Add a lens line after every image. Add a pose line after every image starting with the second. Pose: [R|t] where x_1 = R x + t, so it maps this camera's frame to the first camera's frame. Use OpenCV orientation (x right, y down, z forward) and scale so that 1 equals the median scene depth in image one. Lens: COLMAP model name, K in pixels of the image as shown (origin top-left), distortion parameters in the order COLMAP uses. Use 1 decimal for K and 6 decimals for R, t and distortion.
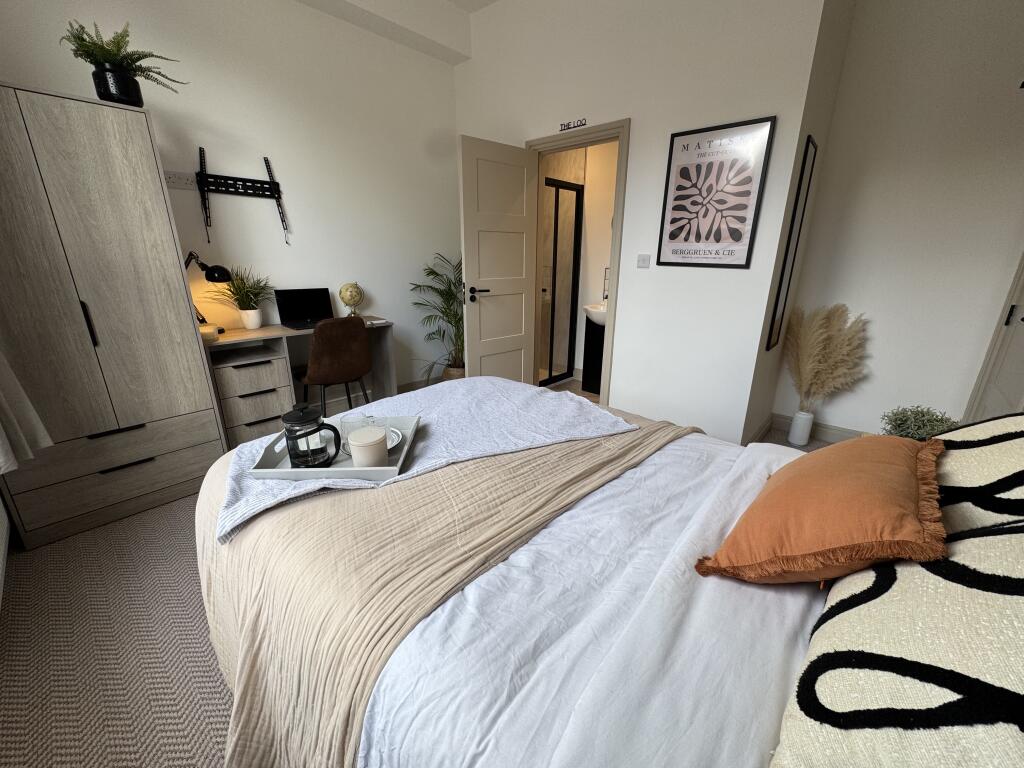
lens RADIAL K [[408.1, 0, 509.8], [0, 408.1, 382.3], [0, 0, 1]] dist [0.000009, 0.000257]
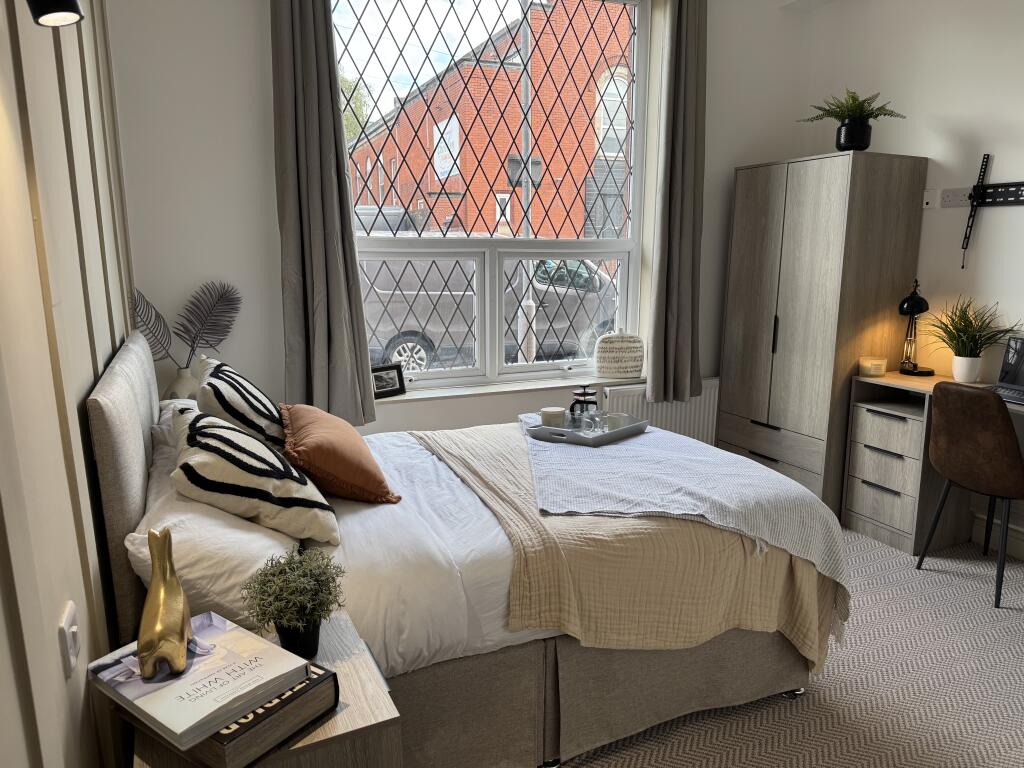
lens RADIAL K [[706.9, 0, 506.0], [0, 706.9, 386.8], [0, 0, 1]] dist [0.072548, -0.114953]
pose [[-0.391104, 0.172435, -0.904049, 1.058954], [-0.273090, 0.916309, 0.292916, -0.344451], [0.878897, 0.361447, -0.311282, 0.860090]]
